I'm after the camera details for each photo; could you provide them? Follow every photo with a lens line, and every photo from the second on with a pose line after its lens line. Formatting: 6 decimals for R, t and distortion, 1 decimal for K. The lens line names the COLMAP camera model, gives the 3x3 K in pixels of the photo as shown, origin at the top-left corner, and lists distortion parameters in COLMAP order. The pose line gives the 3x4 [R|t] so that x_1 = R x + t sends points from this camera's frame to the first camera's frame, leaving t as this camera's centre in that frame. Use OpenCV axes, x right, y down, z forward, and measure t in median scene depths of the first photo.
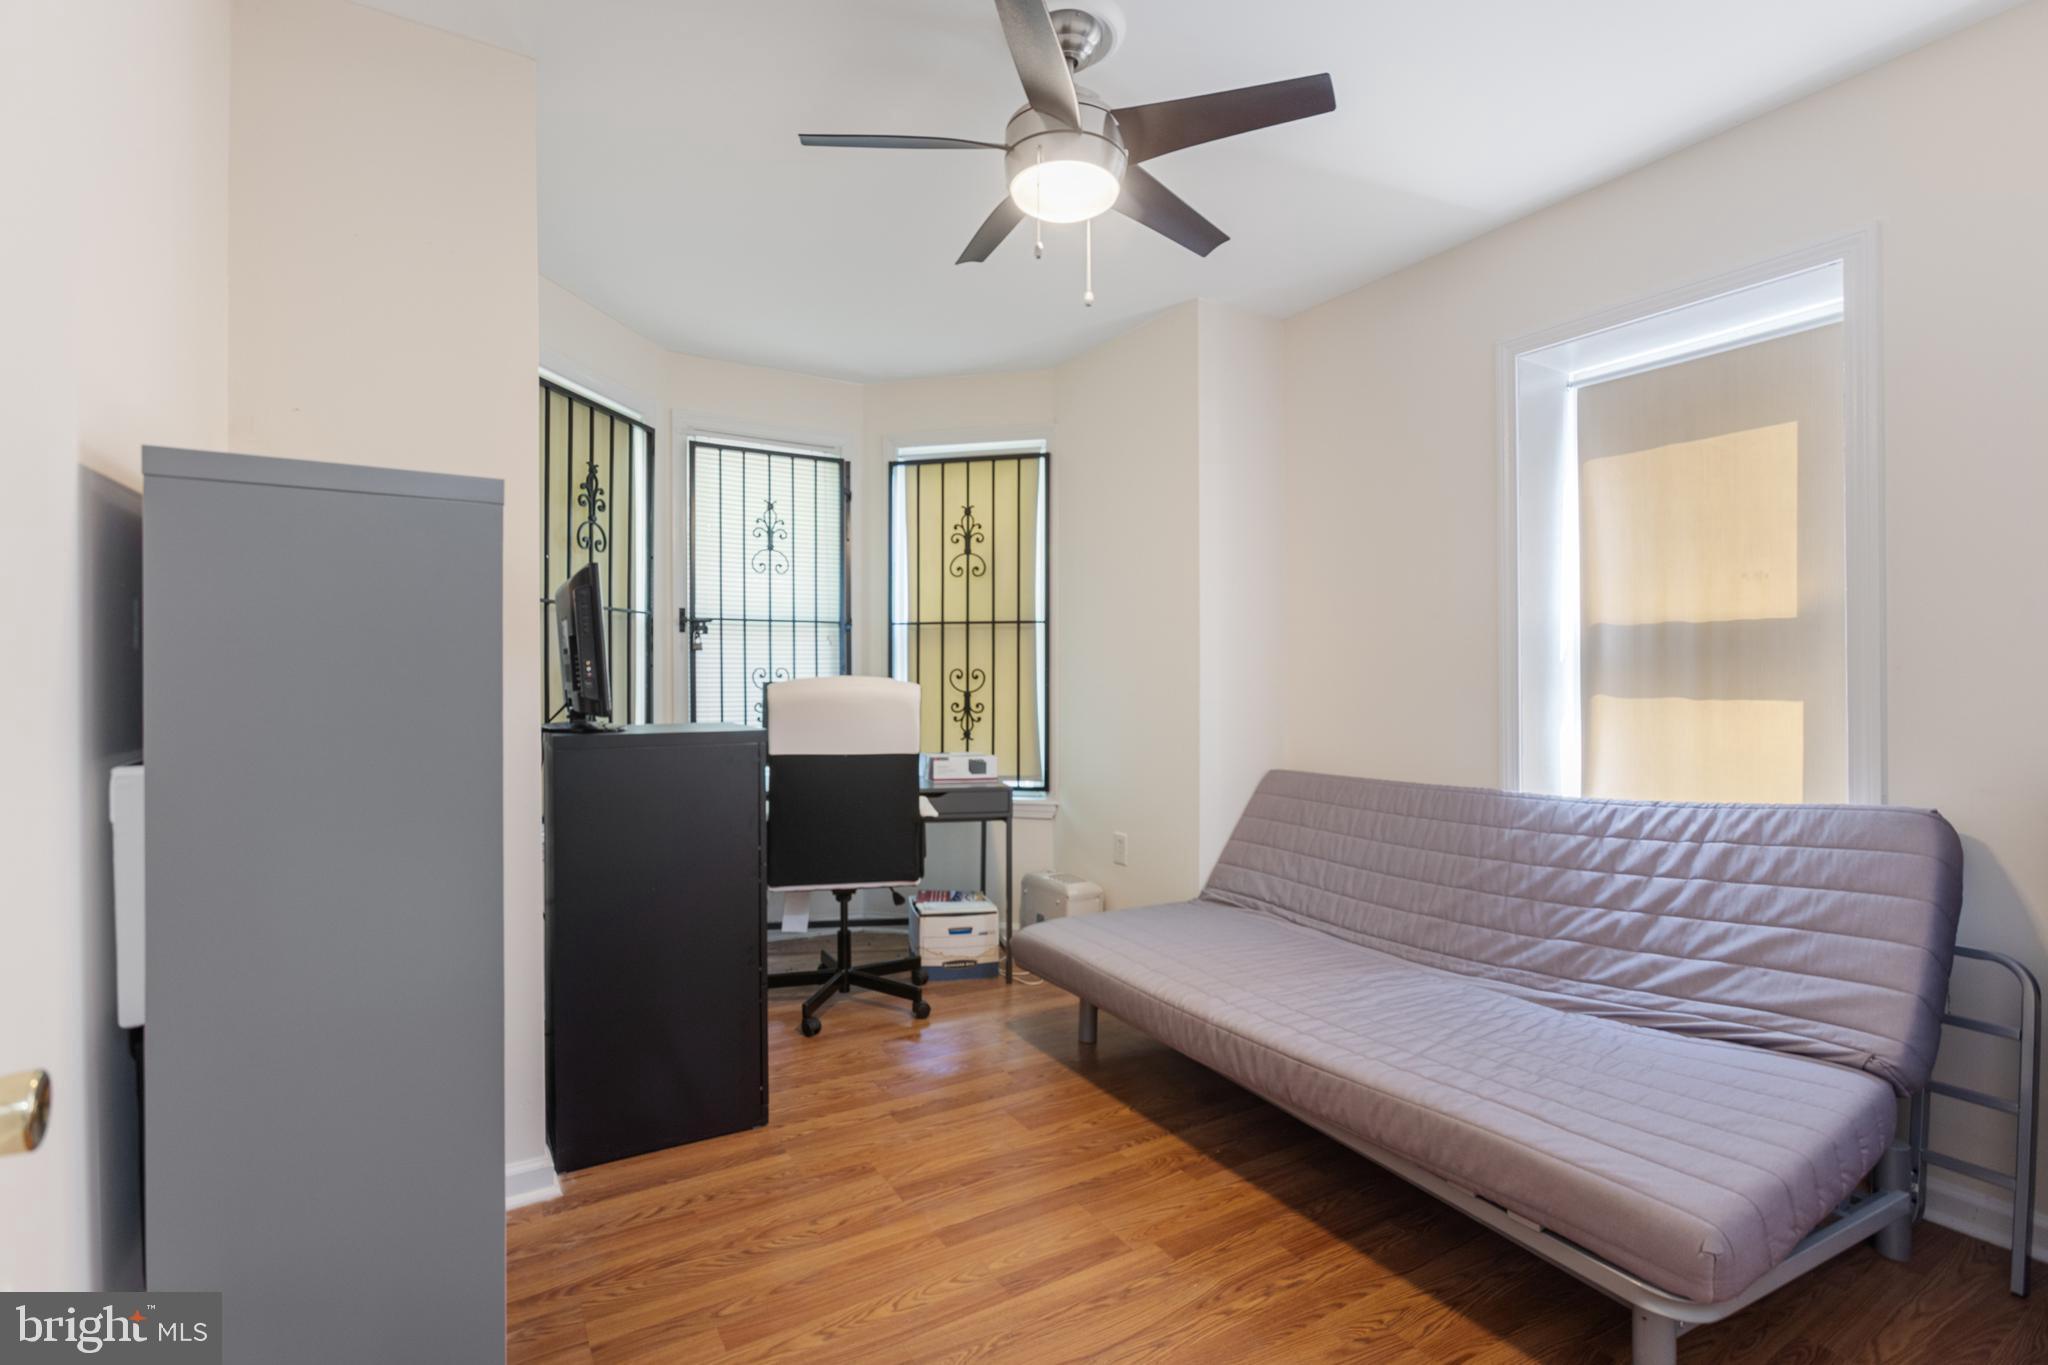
lens RADIAL K [[951.7, 0, 1022.9], [0, 951.7, 682.2], [0, 0, 1]] dist [-0.003479, 0.000663]
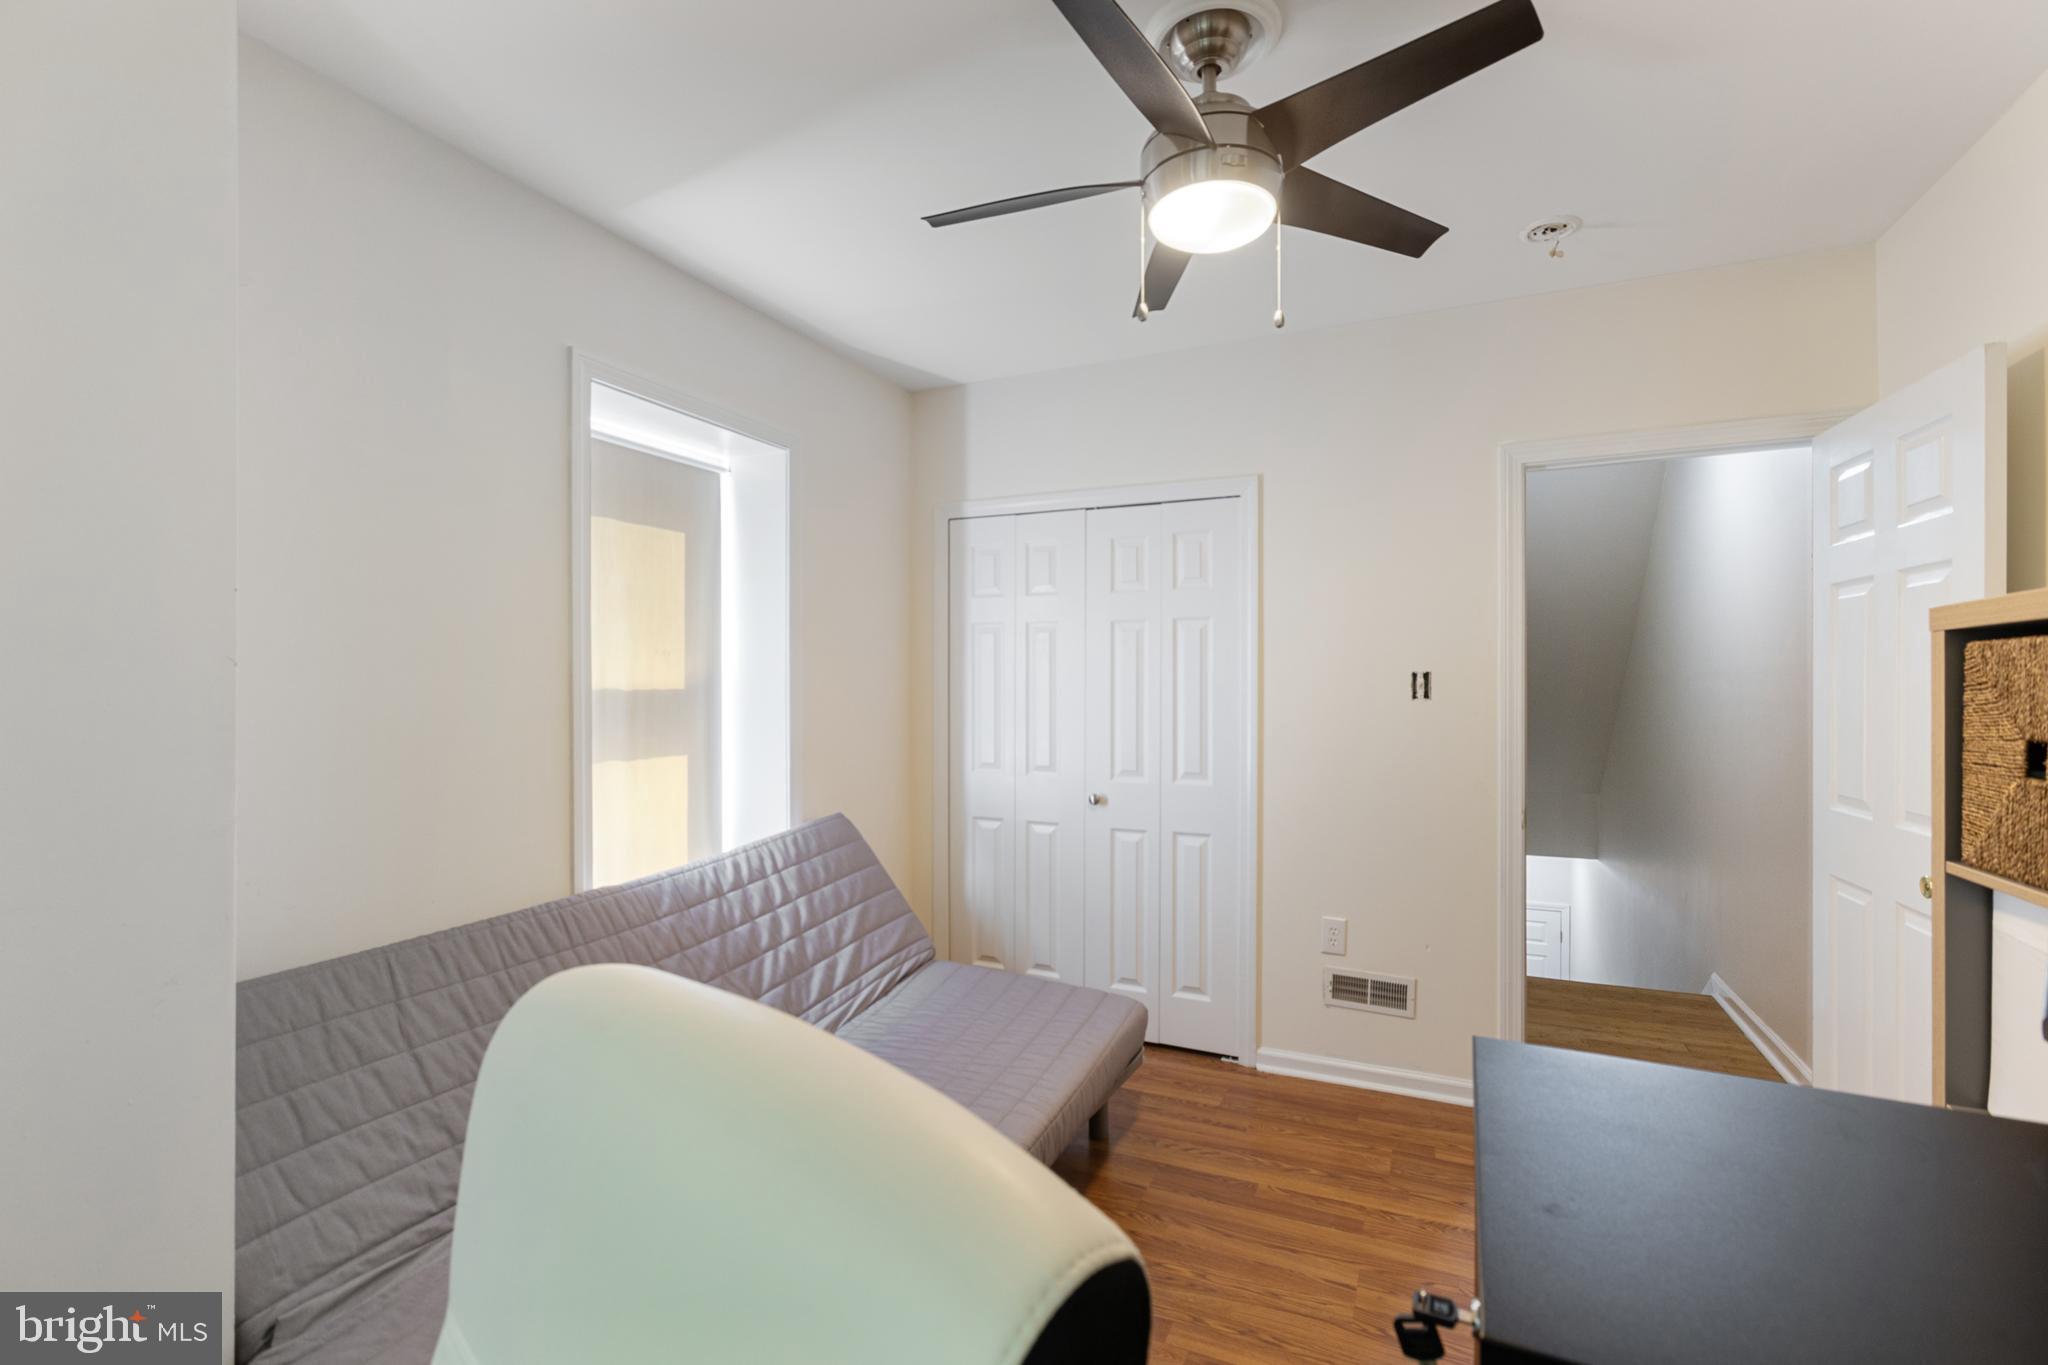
lens RADIAL K [[932.0, 0, 1021.9], [0, 932.0, 680.2], [0, 0, 1]] dist [-0.000771, -0.000013]
pose [[-0.571636, -0.007784, 0.820471, -0.465910], [-0.000645, 0.999959, 0.009037, -0.093361], [-0.820507, 0.004637, -0.571617, 1.362904]]
